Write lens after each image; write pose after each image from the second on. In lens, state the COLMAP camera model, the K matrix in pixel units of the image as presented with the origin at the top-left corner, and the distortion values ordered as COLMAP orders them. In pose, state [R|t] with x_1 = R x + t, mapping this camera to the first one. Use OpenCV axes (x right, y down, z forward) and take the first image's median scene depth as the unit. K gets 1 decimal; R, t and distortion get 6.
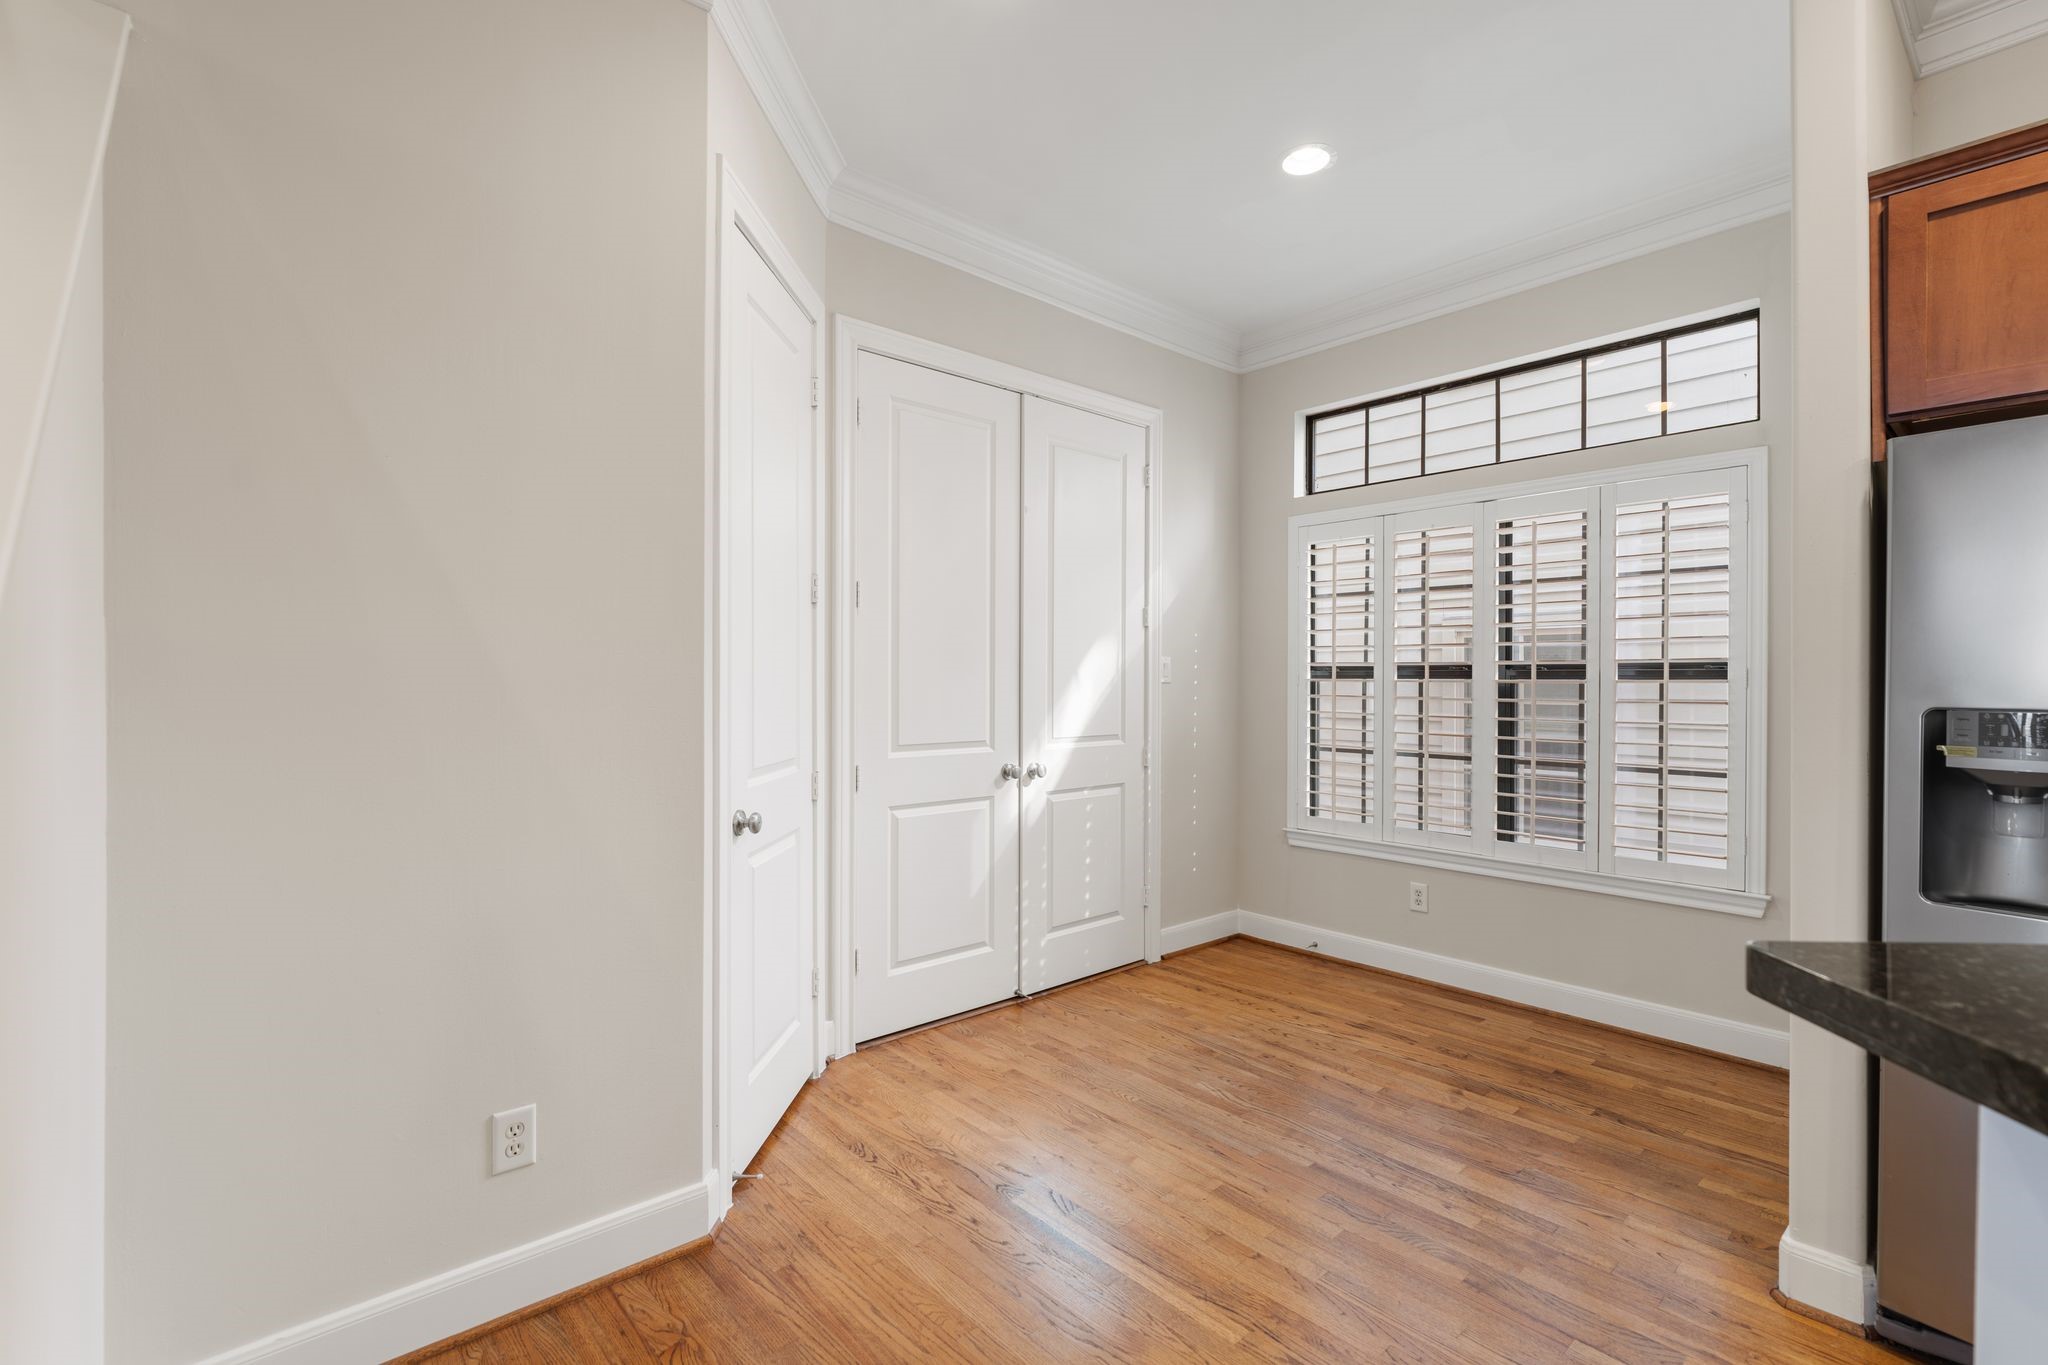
lens RADIAL K [[925.2, 0, 1025.6], [0, 925.2, 680.2], [0, 0, 1]] dist [-0.010246, 0.003826]
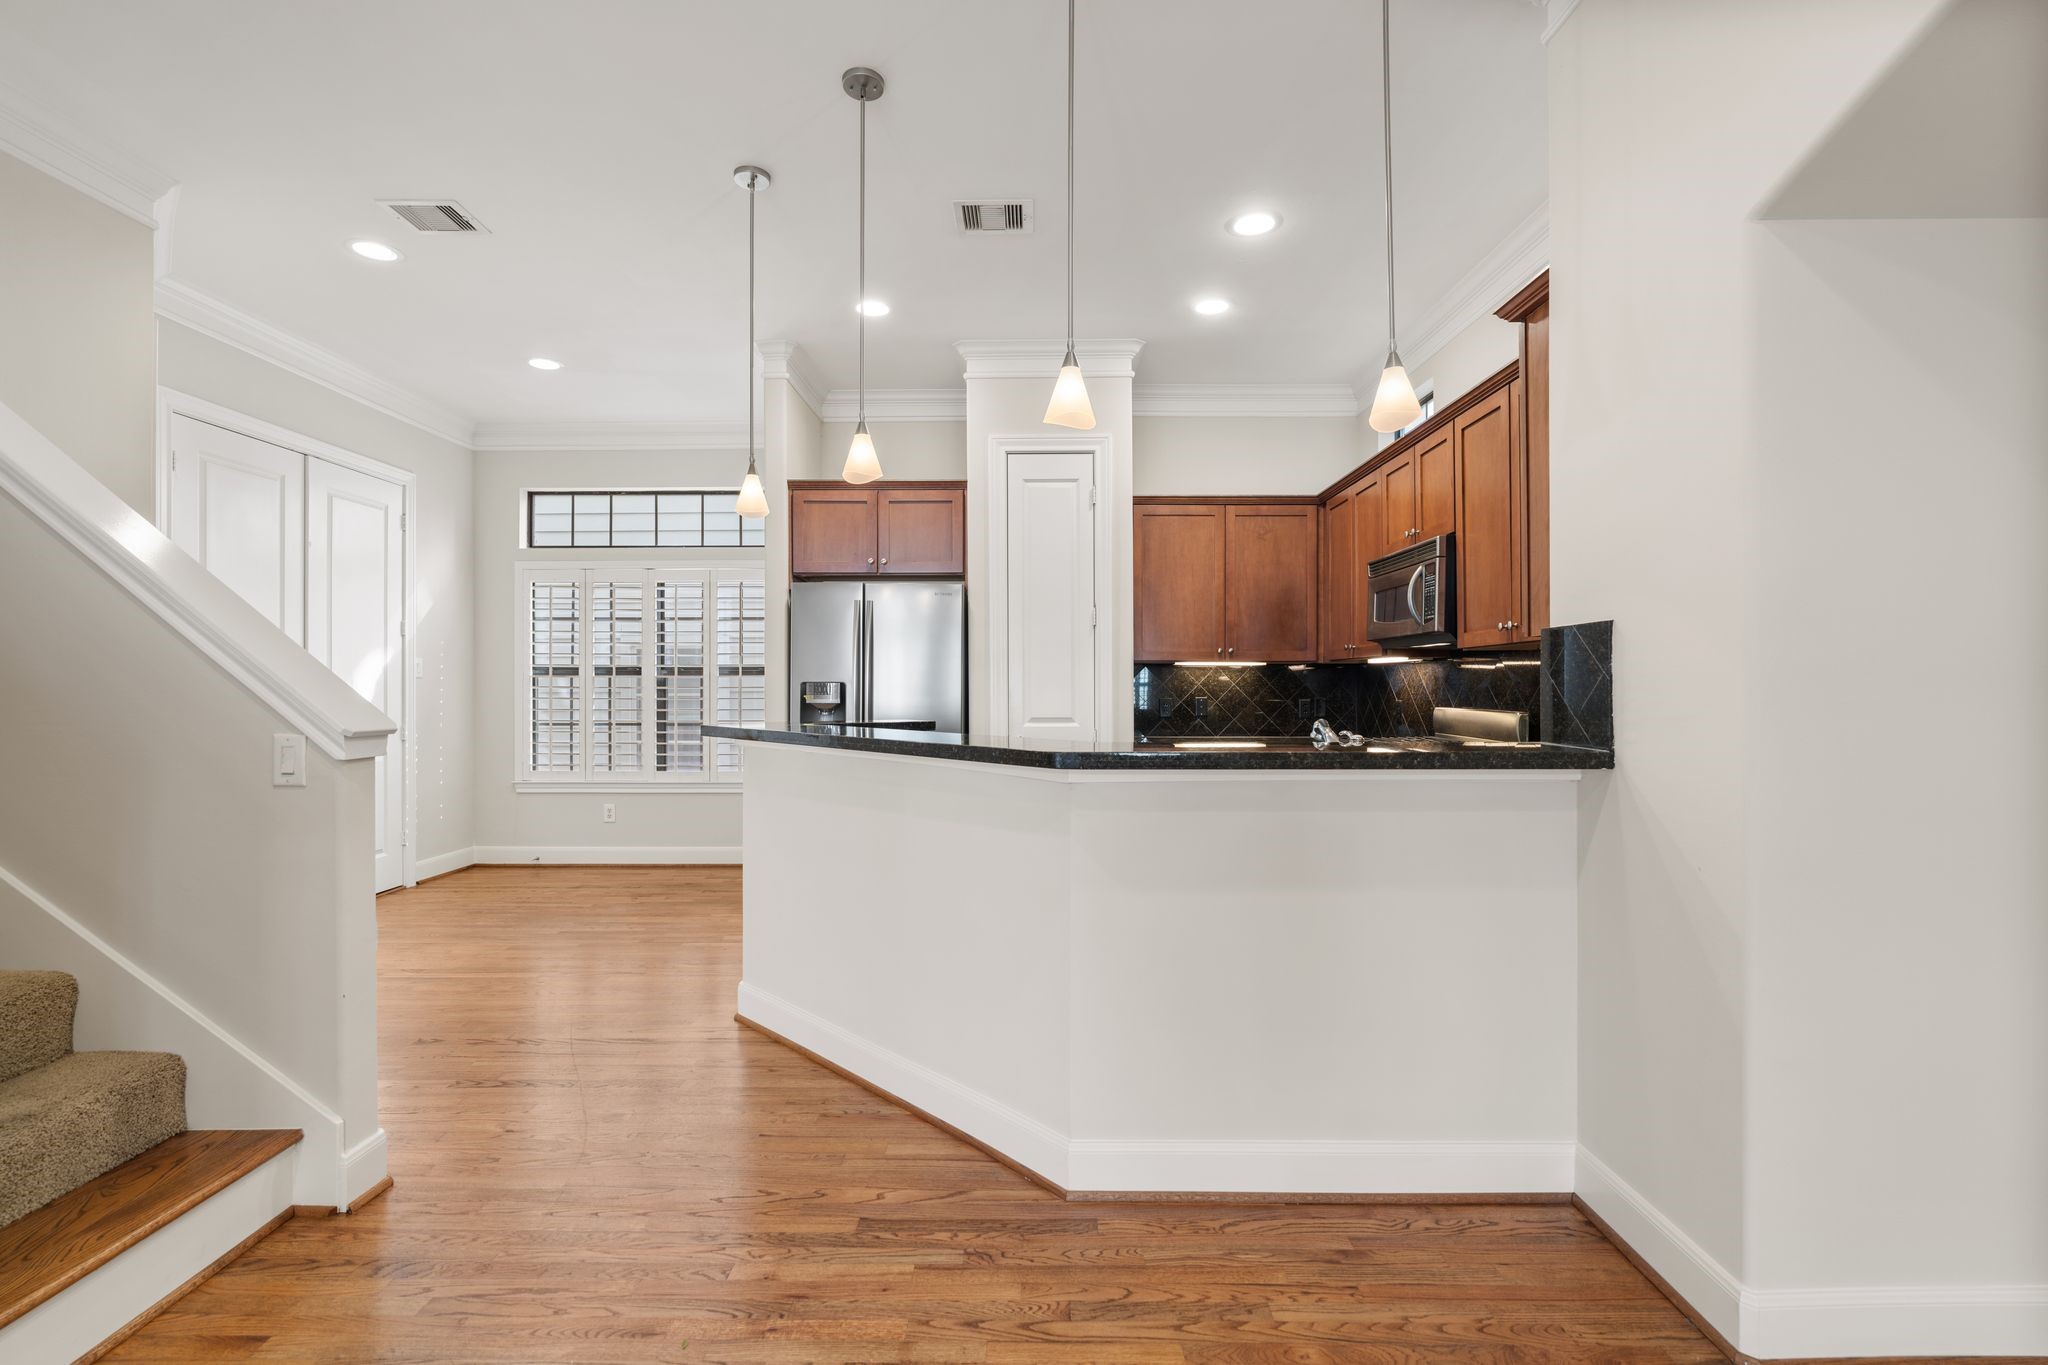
lens RADIAL K [[925.2, 0, 1025.1], [0, 925.2, 689.2], [0, 0, 1]] dist [-0.010246, 0.003826]
pose [[0.665487, -0.004697, 0.746394, -0.336659], [0.003379, 0.999989, 0.003280, 0.023128], [-0.746401, 0.000339, 0.665496, -0.702277]]
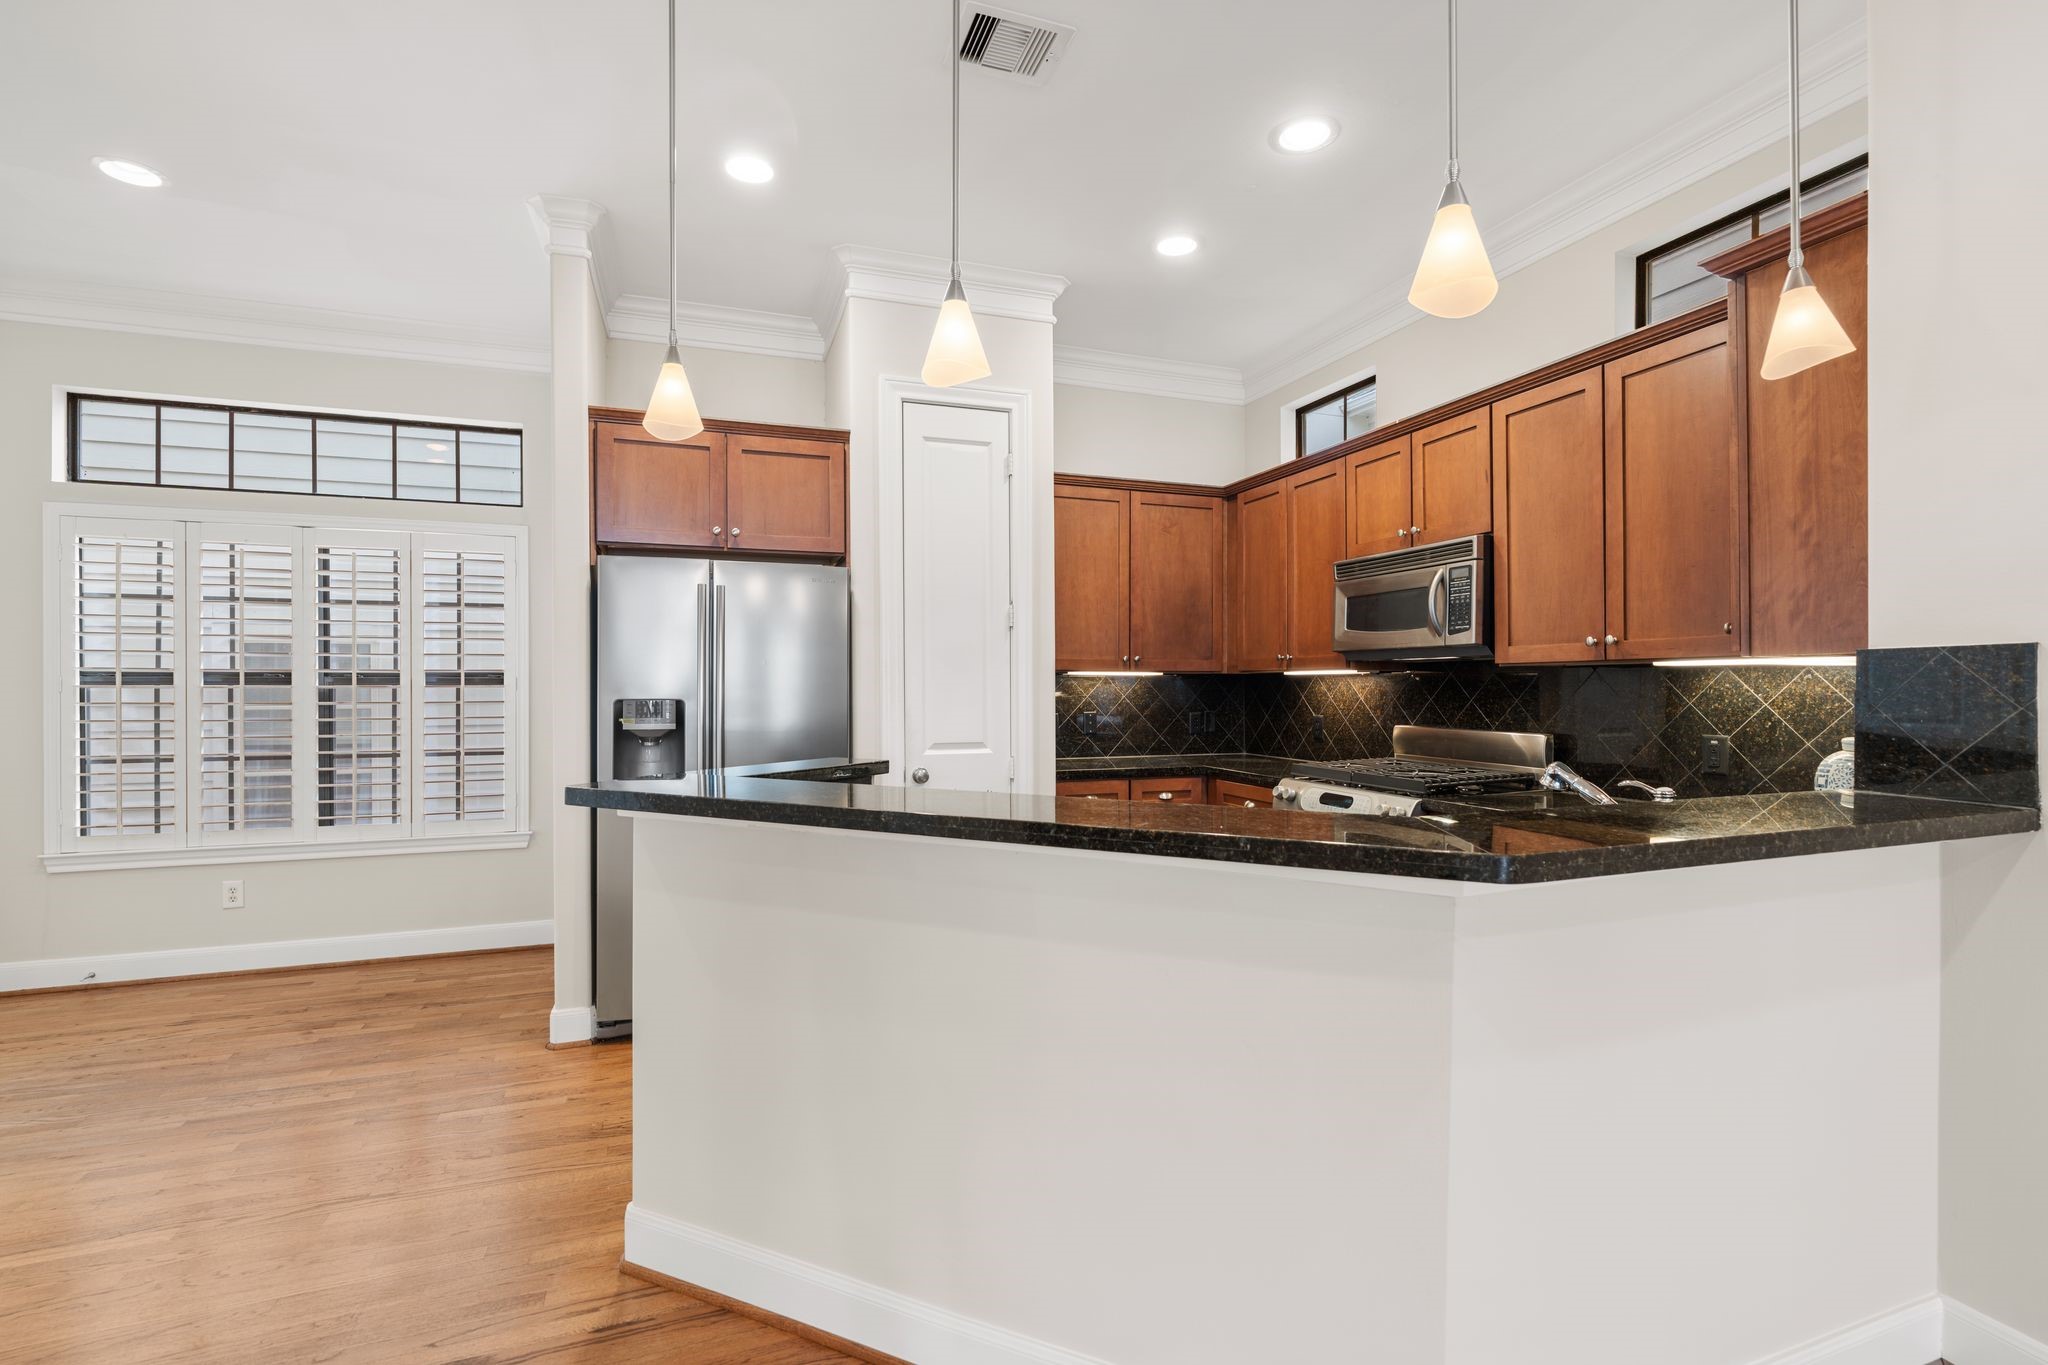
lens RADIAL K [[925.2, 0, 1028.1], [0, 925.2, 690.6], [0, 0, 1]] dist [-0.010246, 0.003826]
pose [[0.361841, -0.008024, 0.932205, -0.260010], [0.003380, 0.999968, 0.007295, 0.000060], [-0.932234, 0.000511, 0.361857, -0.258367]]
